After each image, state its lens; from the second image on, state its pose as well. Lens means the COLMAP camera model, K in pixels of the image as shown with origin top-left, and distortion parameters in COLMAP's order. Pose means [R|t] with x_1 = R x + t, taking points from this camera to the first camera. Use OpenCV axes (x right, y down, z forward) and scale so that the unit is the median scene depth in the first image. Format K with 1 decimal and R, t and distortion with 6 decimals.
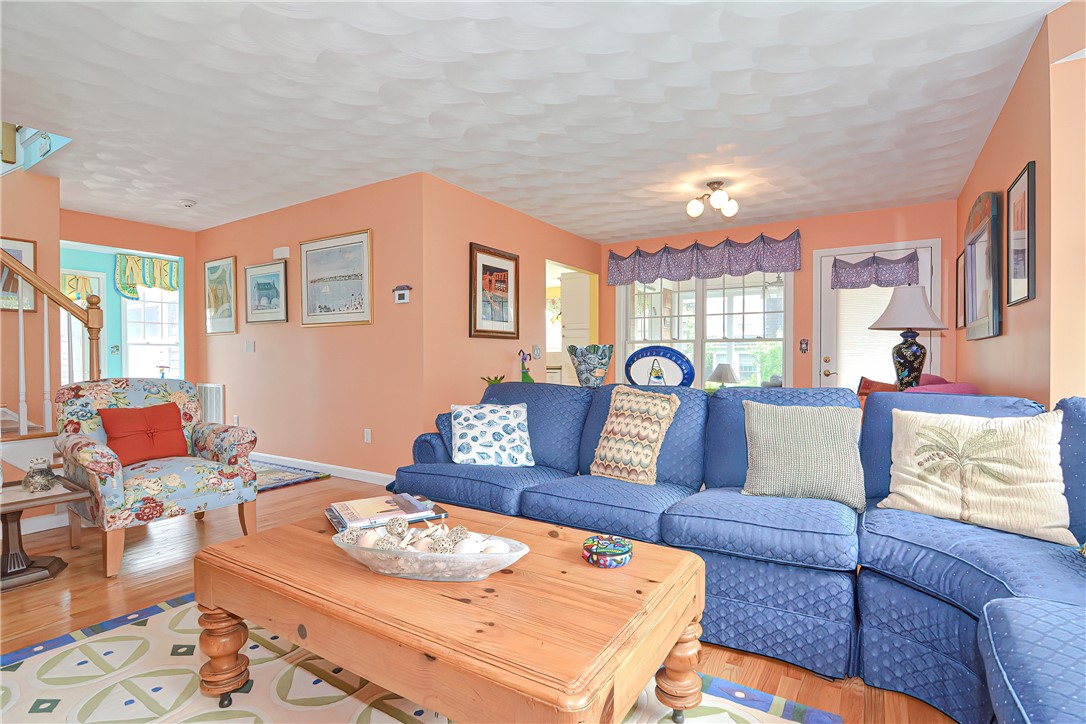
lens RADIAL K [[520.4, 0, 543.9], [0, 520.4, 401.0], [0, 0, 1]] dist [-0.013039, -0.000126]
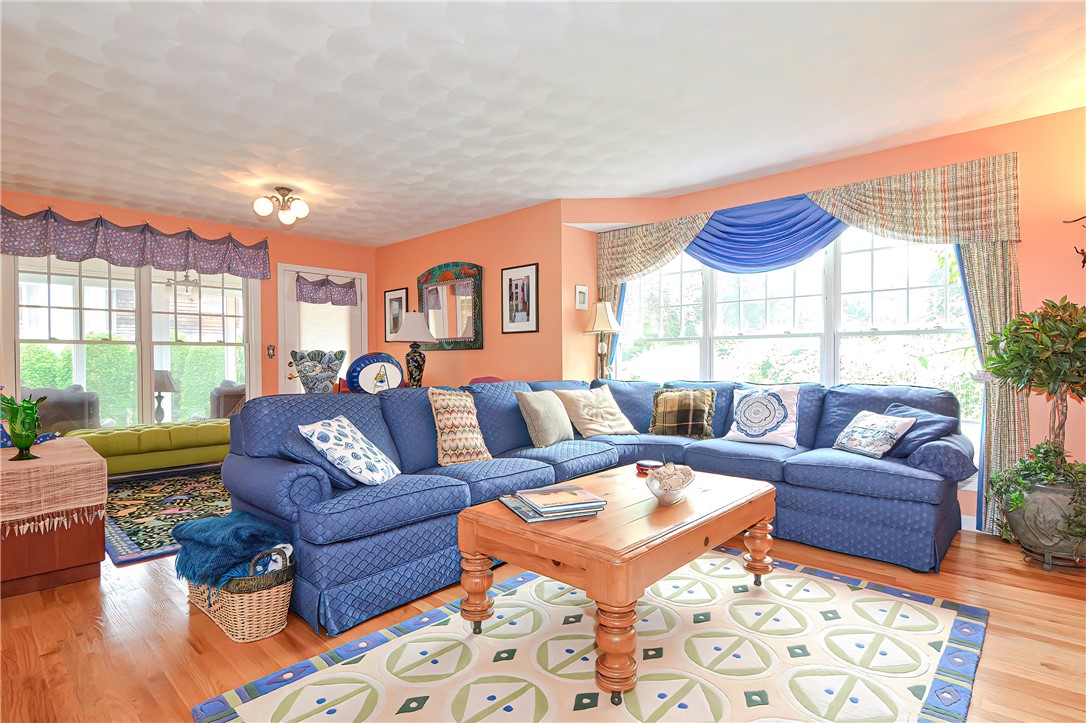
lens RADIAL K [[550.2, 0, 543.0], [0, 550.2, 361.5], [0, 0, 1]] dist [-0.004204, -0.000993]
pose [[0.187540, -0.002601, 0.982254, -0.548366], [0.088938, 0.995934, -0.014343, -0.024717], [-0.978222, 0.090050, 0.187008, 0.295879]]
